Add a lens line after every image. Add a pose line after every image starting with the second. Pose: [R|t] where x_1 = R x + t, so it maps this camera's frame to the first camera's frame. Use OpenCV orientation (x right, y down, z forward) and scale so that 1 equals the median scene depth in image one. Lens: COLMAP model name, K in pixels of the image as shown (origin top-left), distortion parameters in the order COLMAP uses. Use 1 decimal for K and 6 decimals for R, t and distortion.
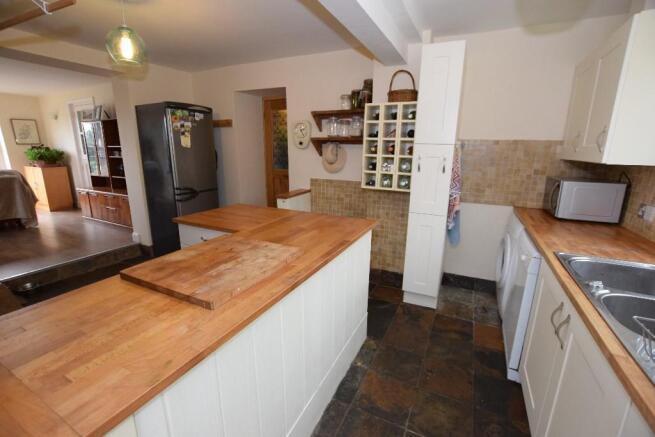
lens RADIAL K [[288.3, 0, 324.6], [0, 288.3, 217.6], [0, 0, 1]] dist [-0.027271, 0.000395]
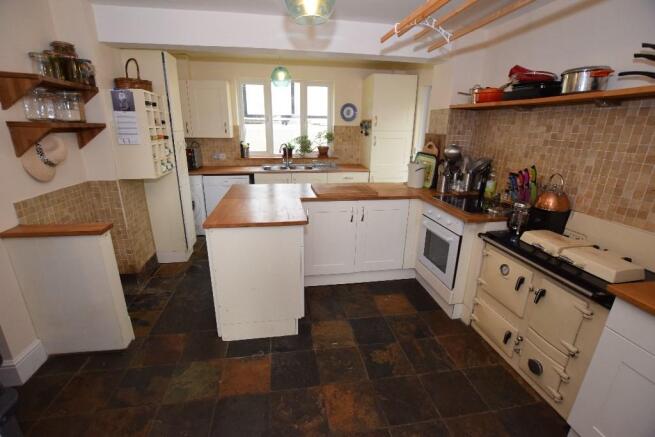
lens RADIAL K [[288.3, 0, 324.6], [0, 288.3, 217.6], [0, 0, 1]] dist [-0.027271, 0.000395]
pose [[-0.582841, -0.260540, 0.769685, -0.797330], [0.169846, 0.887221, 0.428941, -0.246079], [-0.794637, 0.380732, -0.472858, 0.855545]]
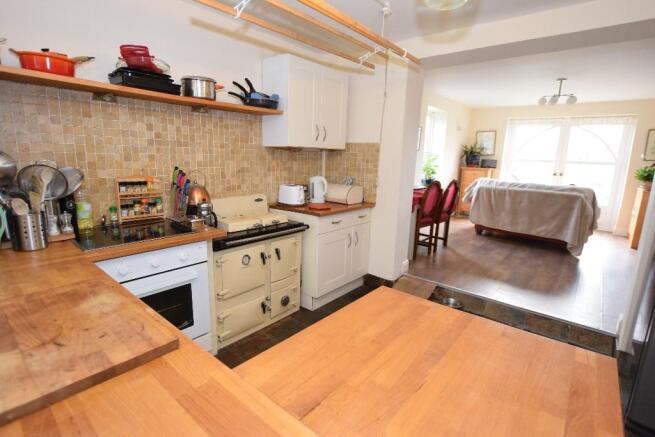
lens RADIAL K [[319.8, 0, 327.5], [0, 319.8, 218.5], [0, 0, 1]] dist [-0.029491, -0.000032]
pose [[-0.229452, 0.171586, -0.958076, 0.015402], [-0.257548, 0.938550, 0.229769, -0.132487], [0.938627, 0.299471, -0.171161, 0.590617]]
